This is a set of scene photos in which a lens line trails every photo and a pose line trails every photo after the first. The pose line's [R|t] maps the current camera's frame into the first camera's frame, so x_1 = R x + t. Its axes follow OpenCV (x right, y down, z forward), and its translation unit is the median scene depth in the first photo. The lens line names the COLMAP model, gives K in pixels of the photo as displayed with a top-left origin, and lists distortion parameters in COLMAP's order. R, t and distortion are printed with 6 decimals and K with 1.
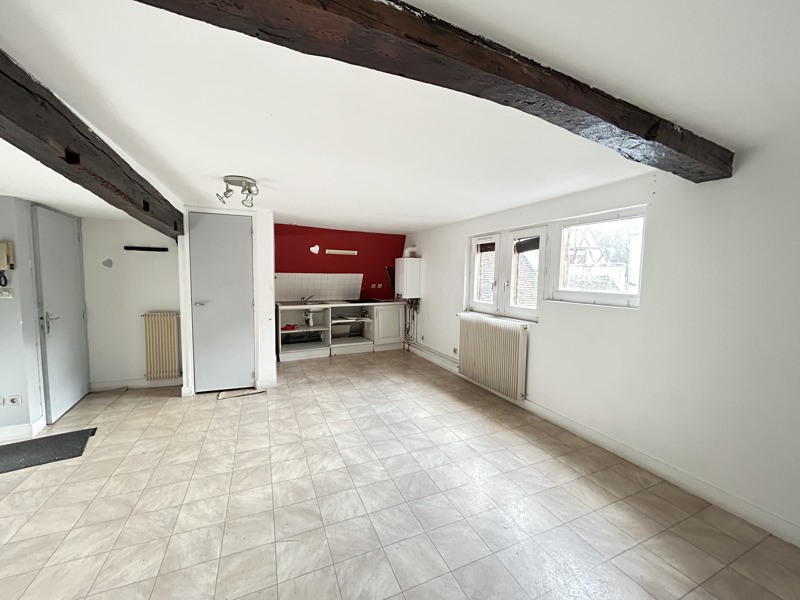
lens RADIAL K [[320.0, 0, 399.1], [0, 320.0, 296.9], [0, 0, 1]] dist [-0.001270, 0.000046]
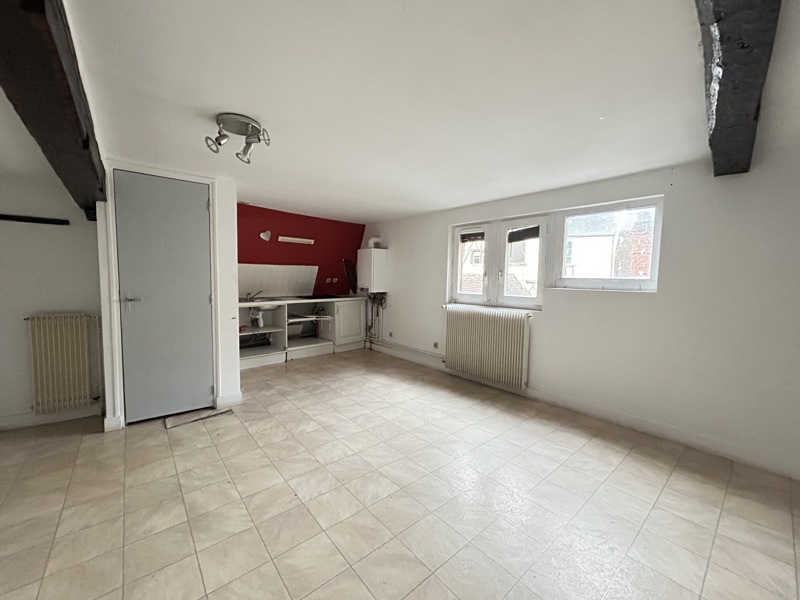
lens RADIAL K [[320.0, 0, 399.1], [0, 320.0, 297.6], [0, 0, 1]] dist [-0.001270, 0.000046]
pose [[0.957862, -0.017951, 0.286668, -0.274503], [0.017459, 0.999838, 0.004274, 0.026819], [-0.286698, 0.000911, 0.958021, 0.150736]]
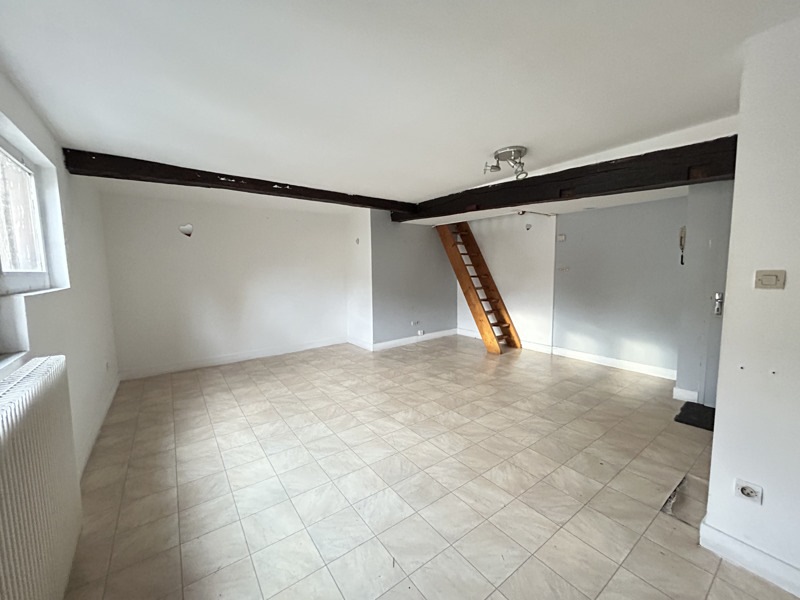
lens RADIAL K [[320.0, 0, 399.4], [0, 320.0, 301.1], [0, 0, 1]] dist [-0.001270, 0.000046]
pose [[-0.975853, 0.023366, -0.217177, 0.031552], [-0.014065, 0.985477, 0.169225, -0.062426], [0.217977, 0.168194, -0.961352, 1.441172]]
